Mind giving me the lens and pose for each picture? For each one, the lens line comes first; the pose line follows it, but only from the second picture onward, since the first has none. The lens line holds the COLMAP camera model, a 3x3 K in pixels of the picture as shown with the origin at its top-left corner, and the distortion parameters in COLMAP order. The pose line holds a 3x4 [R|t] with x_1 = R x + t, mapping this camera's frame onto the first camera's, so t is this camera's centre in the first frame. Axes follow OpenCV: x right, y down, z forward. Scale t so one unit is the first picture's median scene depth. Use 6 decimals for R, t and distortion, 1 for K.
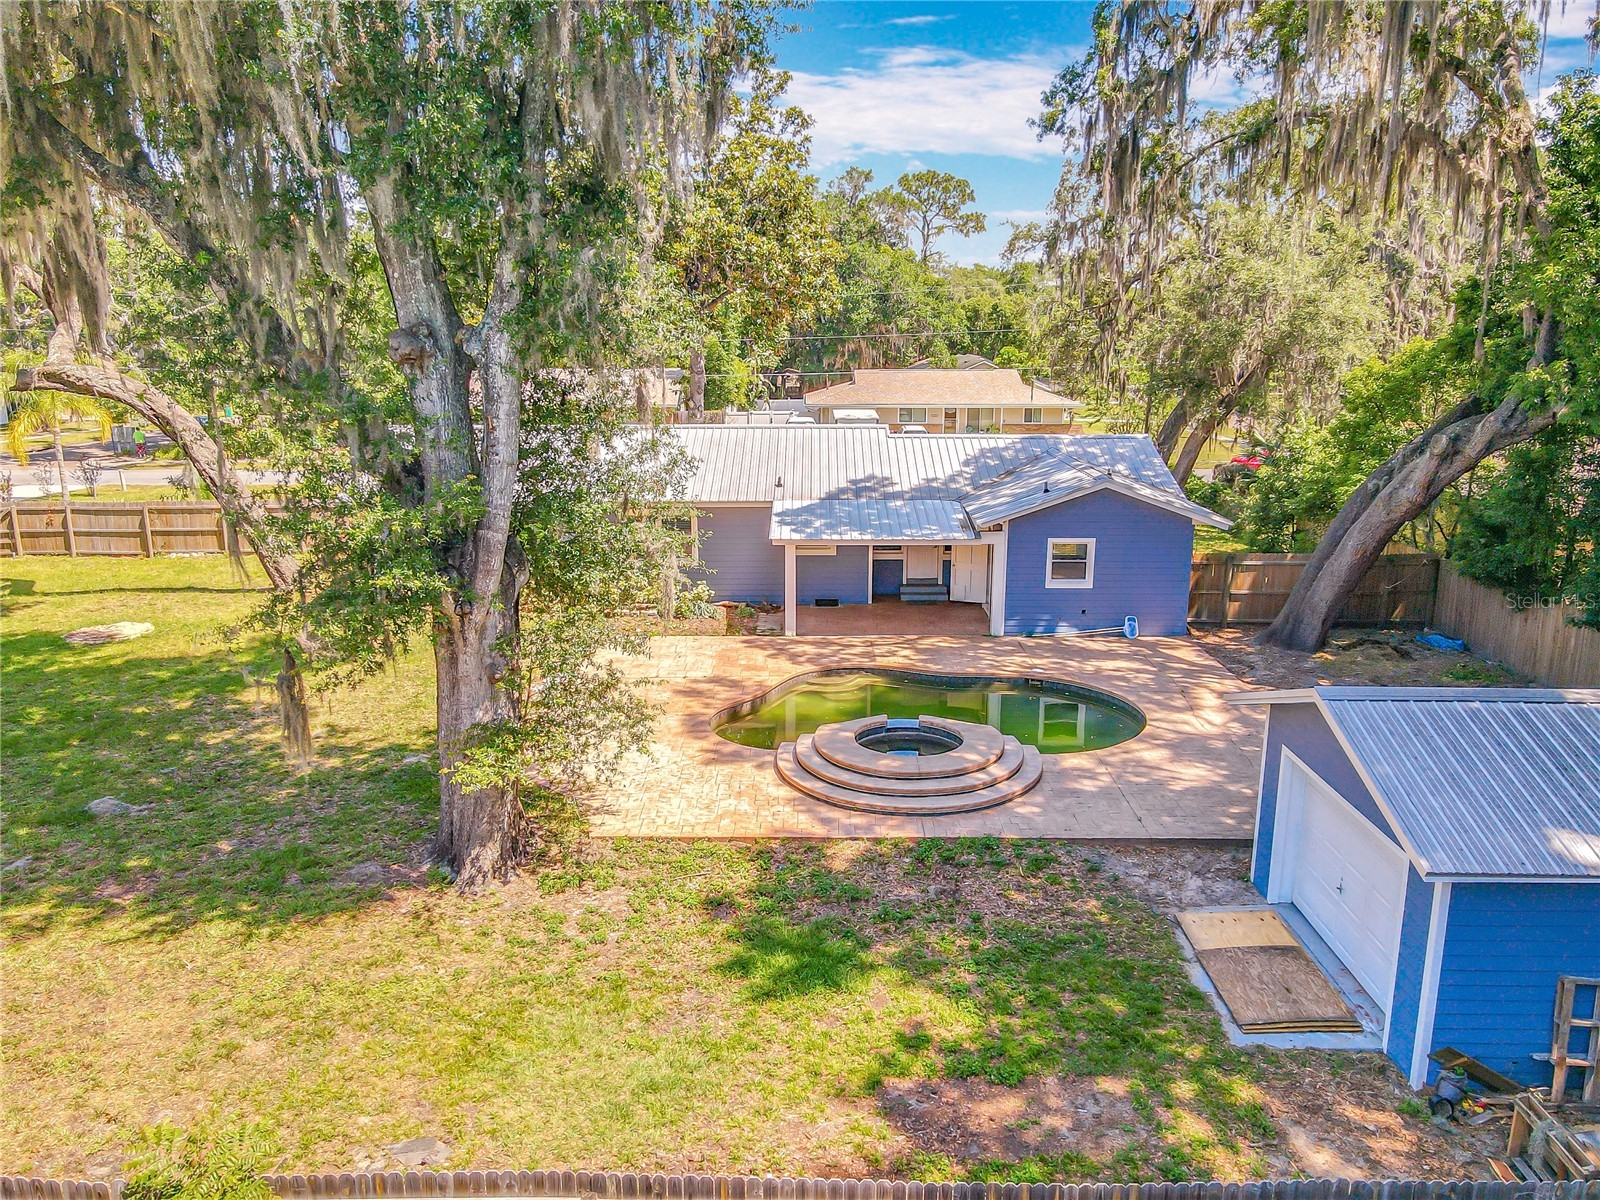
lens RADIAL K [[1182.6, 0, 776.8], [0, 1182.6, 610.0], [0, 0, 1]] dist [0.005809, -0.013687]
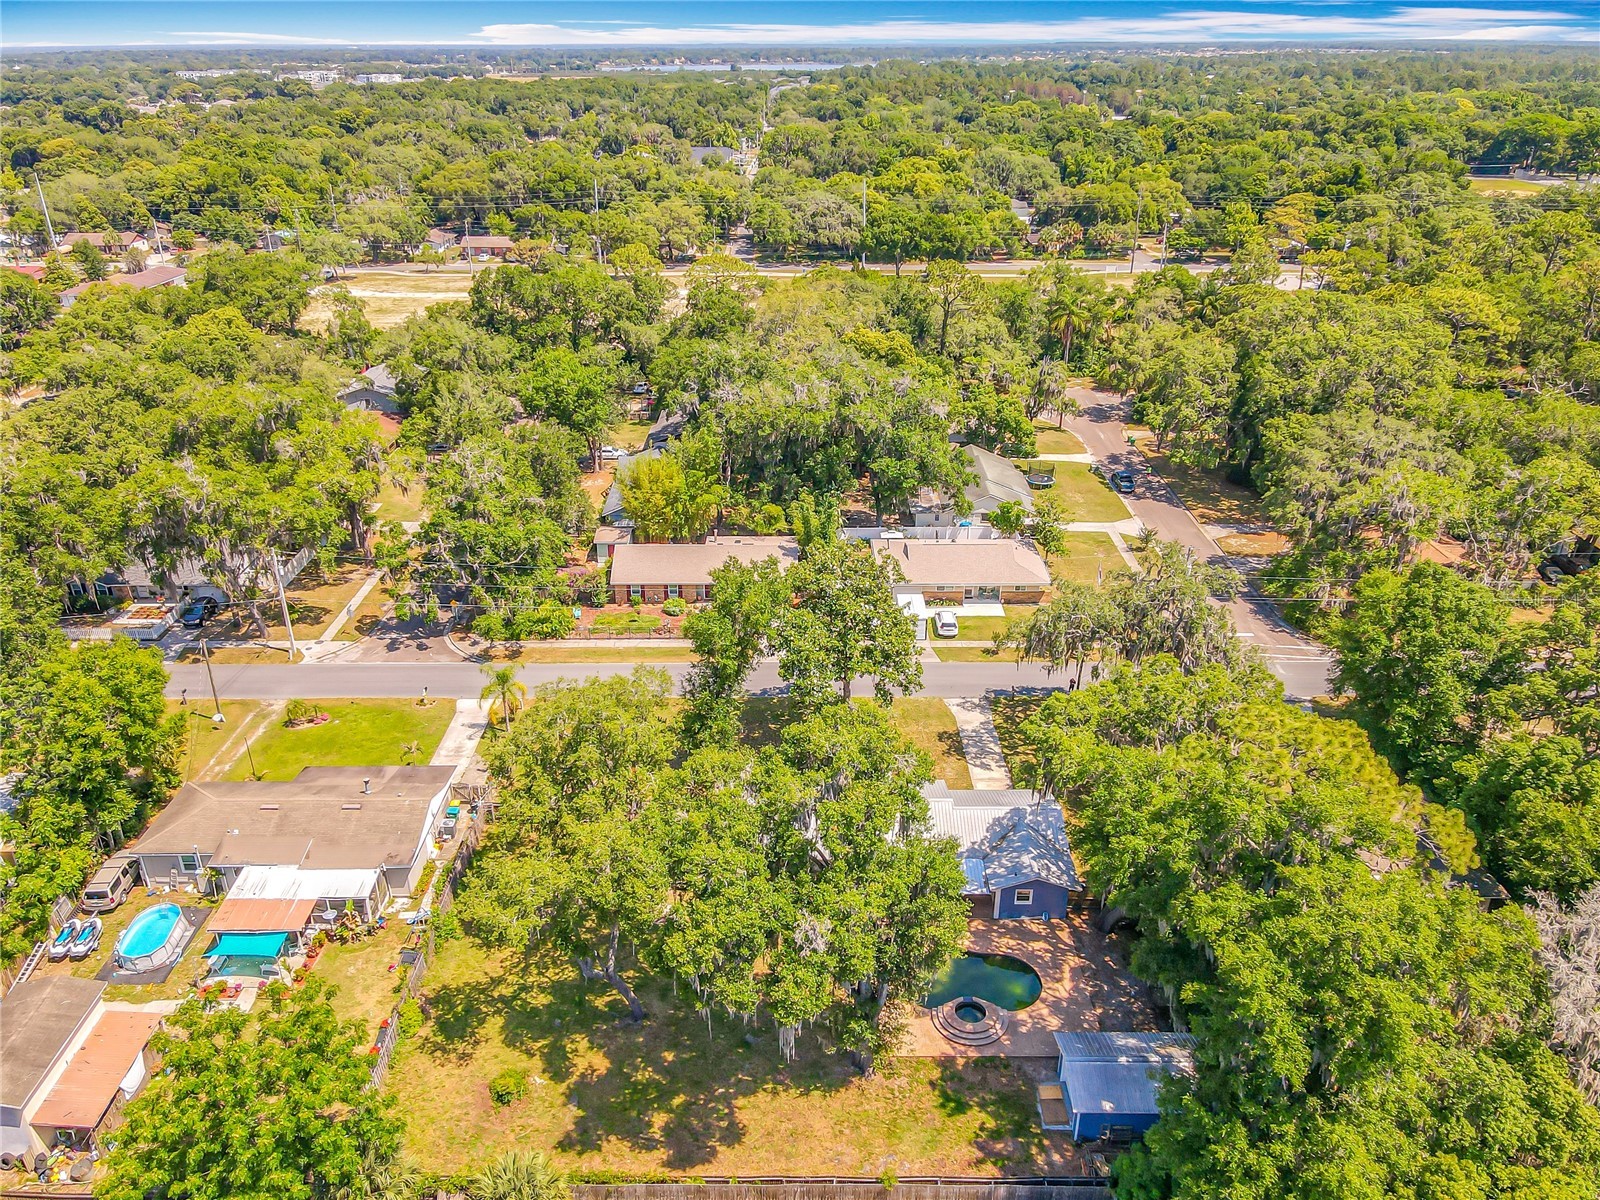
lens RADIAL K [[1182.6, 0, 788.0], [0, 1182.6, 597.6], [0, 0, 1]] dist [0.005809, -0.013687]
pose [[0.999787, -0.009047, 0.018571, -0.382579], [0.005040, 0.978661, 0.205421, -1.410878], [-0.020033, -0.205284, 0.978497, -1.678183]]
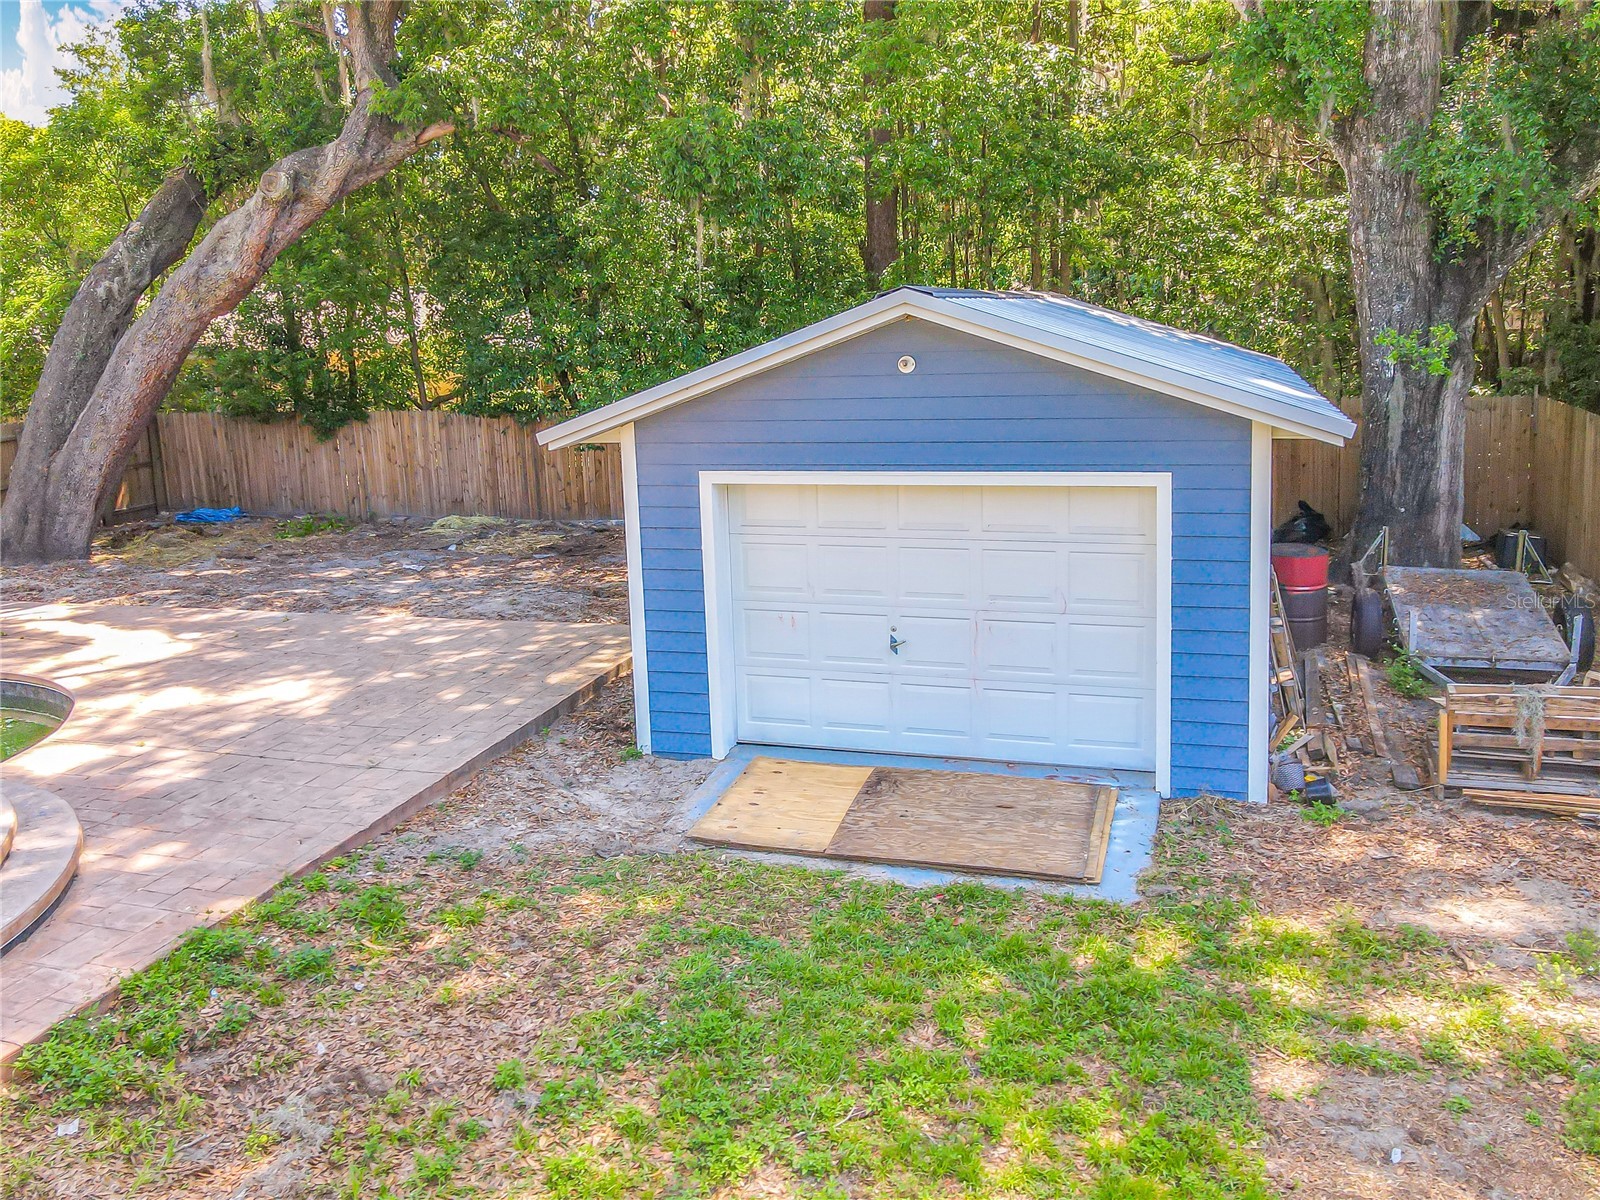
lens RADIAL K [[1182.6, 0, 818.8], [0, 1182.6, 536.3], [0, 0, 1]] dist [0.005809, -0.013687]
pose [[0.229541, -0.166205, 0.959003, -0.065120], [0.250478, 0.962212, 0.106809, 0.056561], [-0.940517, 0.215692, 0.262498, 0.469355]]
